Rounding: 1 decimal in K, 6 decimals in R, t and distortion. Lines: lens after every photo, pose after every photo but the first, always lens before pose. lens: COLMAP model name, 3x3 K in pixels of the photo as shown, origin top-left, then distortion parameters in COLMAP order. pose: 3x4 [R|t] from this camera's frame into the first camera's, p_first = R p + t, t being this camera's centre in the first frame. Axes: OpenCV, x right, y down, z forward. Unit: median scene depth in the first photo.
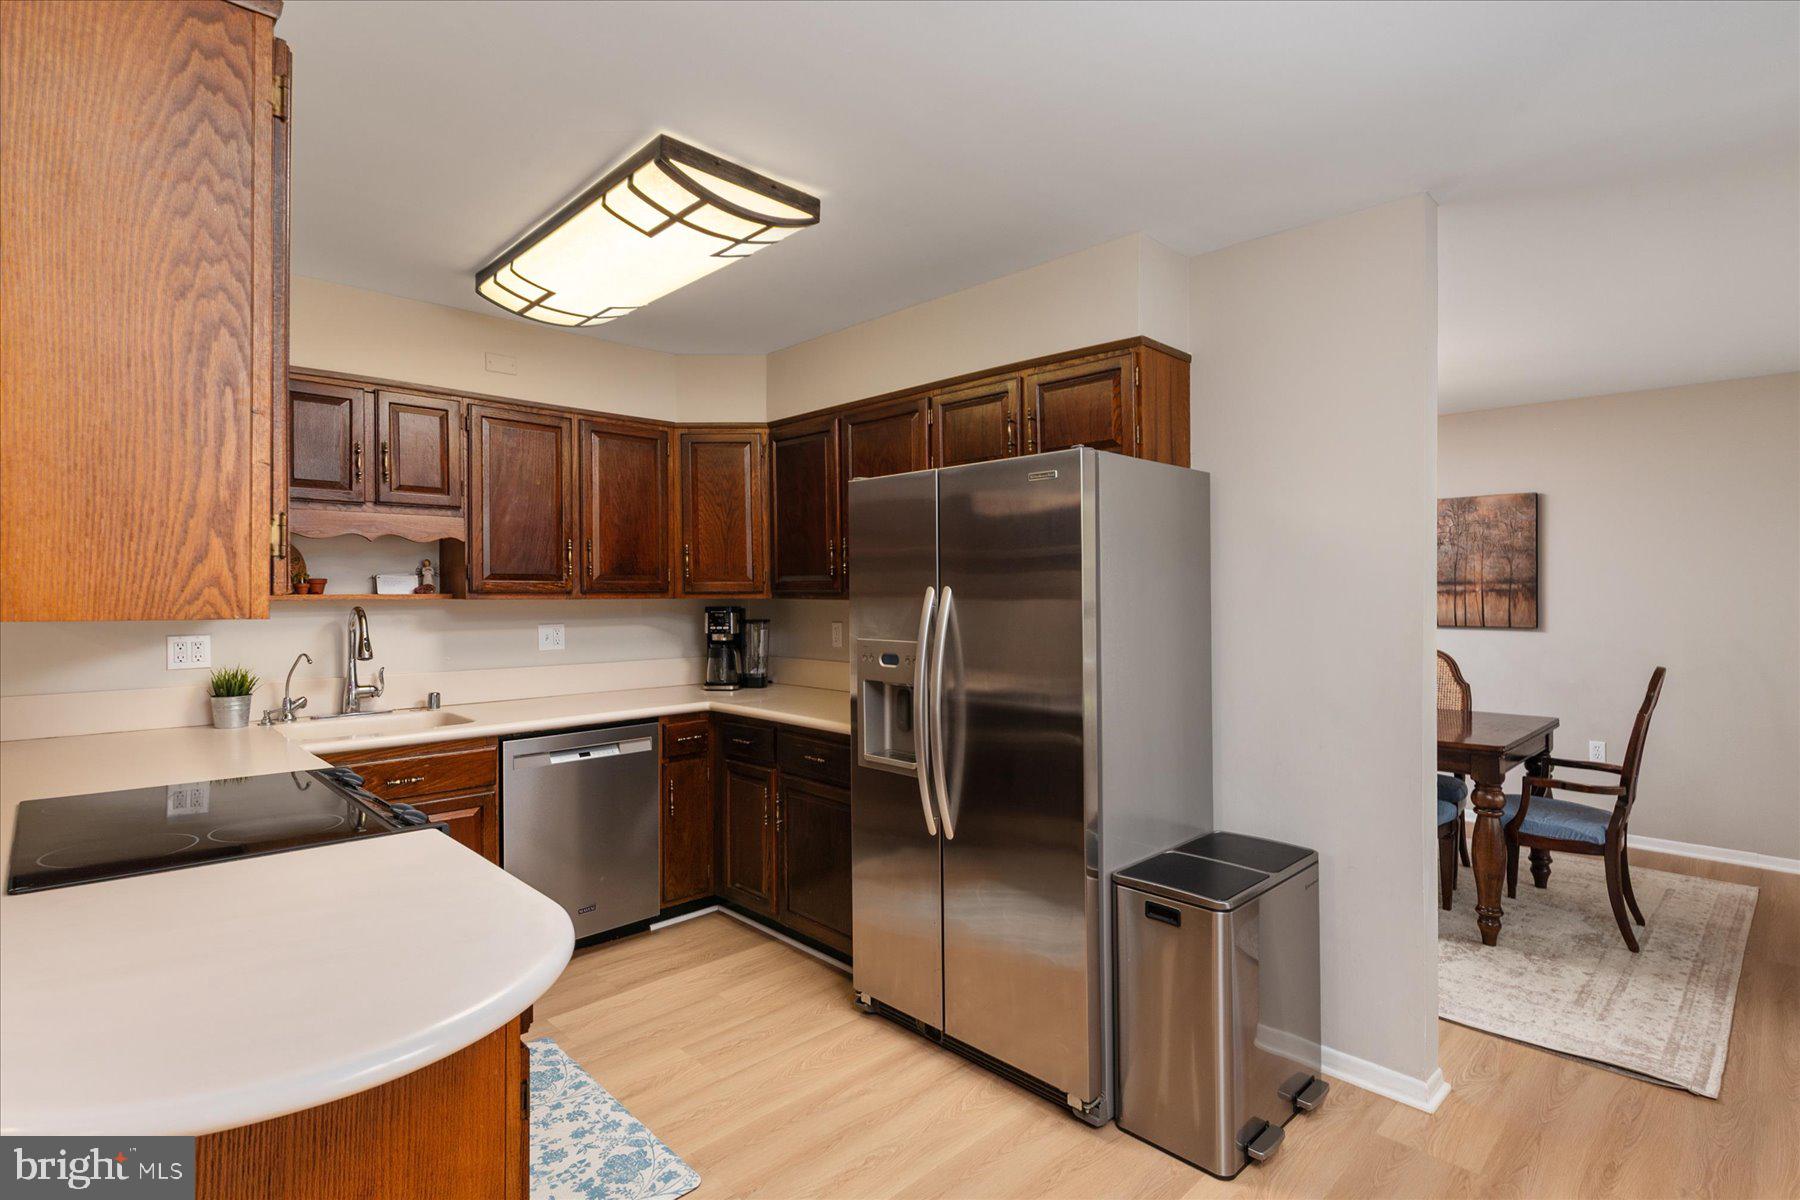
lens RADIAL K [[885.3, 0, 918.1], [0, 885.3, 588.1], [0, 0, 1]] dist [0.006770, -0.000624]
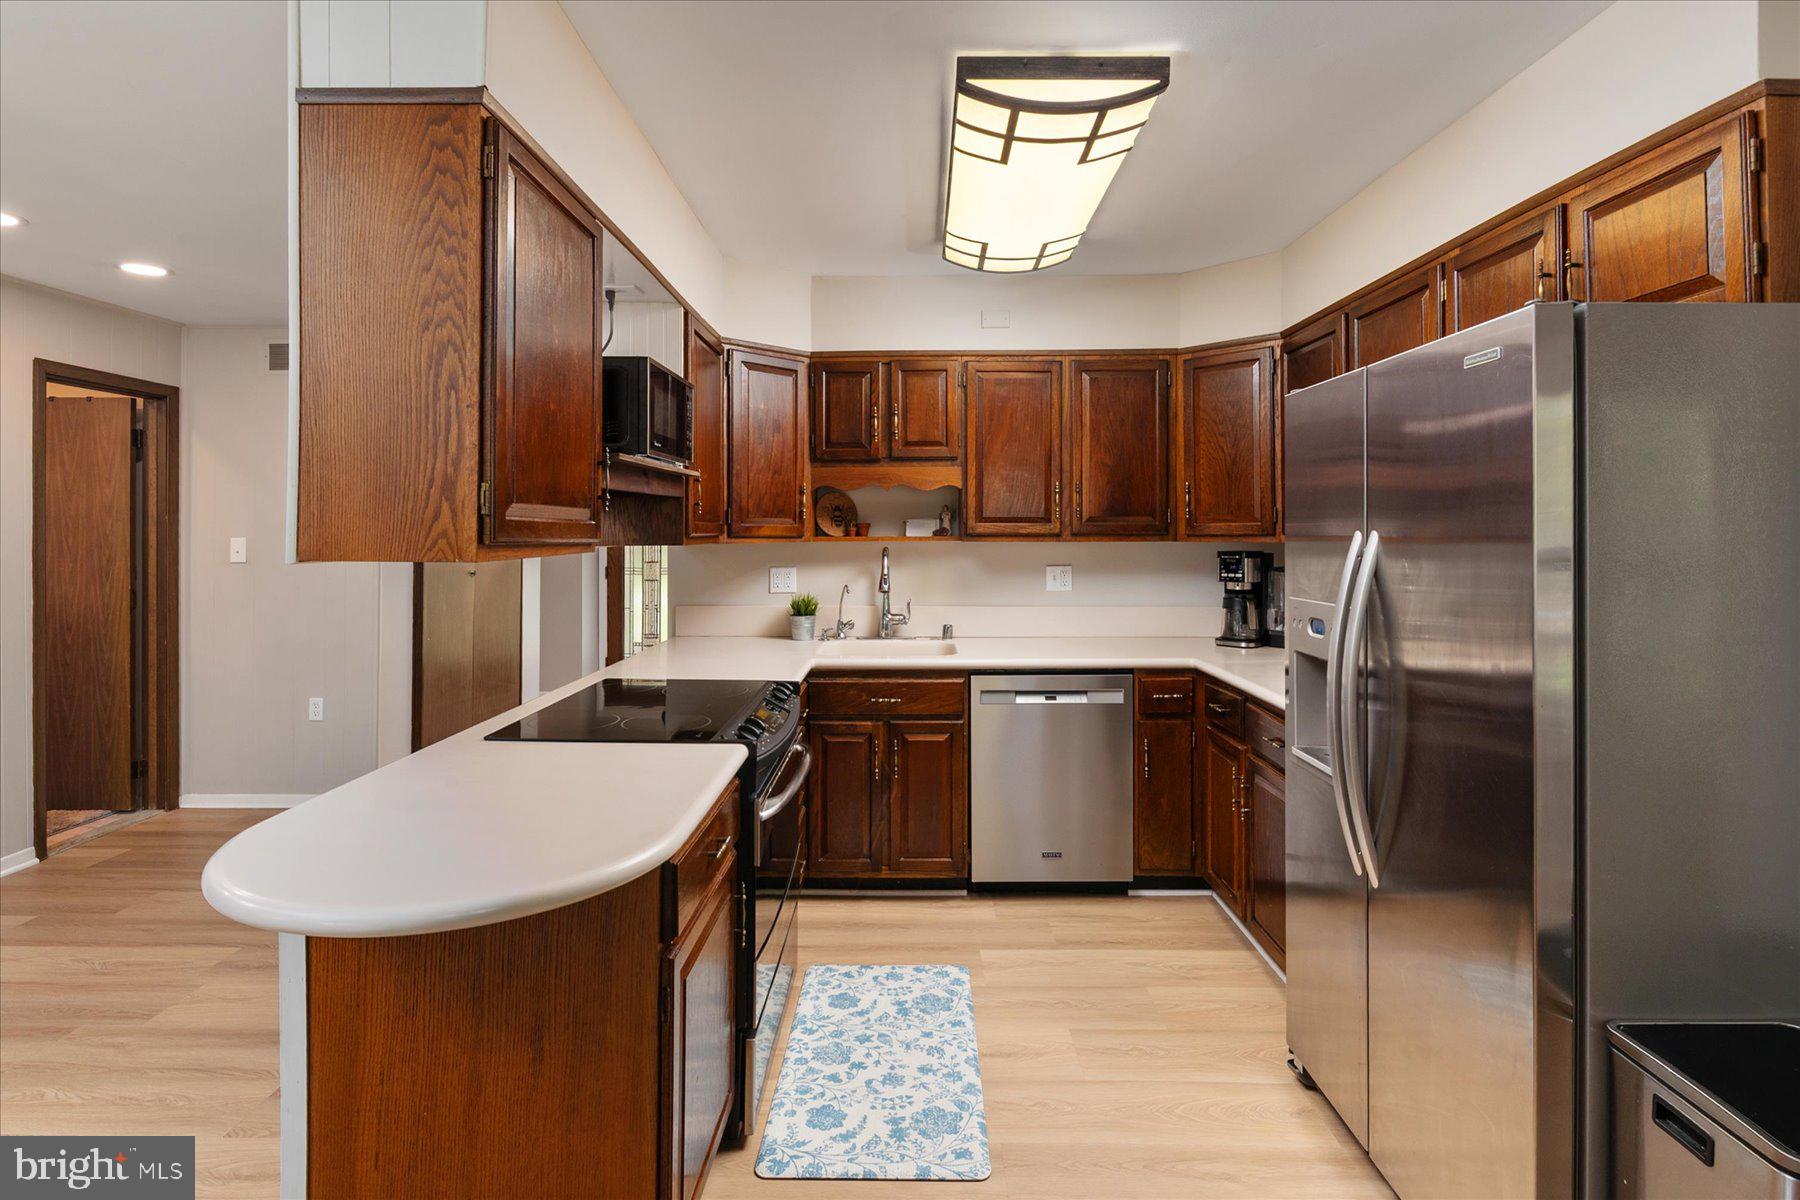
lens RADIAL K [[894.1, 0, 907.7], [0, 894.1, 531.6], [0, 0, 1]] dist [0.013636, -0.011024]
pose [[0.695970, 0.000156, -0.718071, 0.310161], [0.004689, 0.999978, 0.004761, -0.006490], [0.718056, -0.006680, 0.695954, 0.248649]]
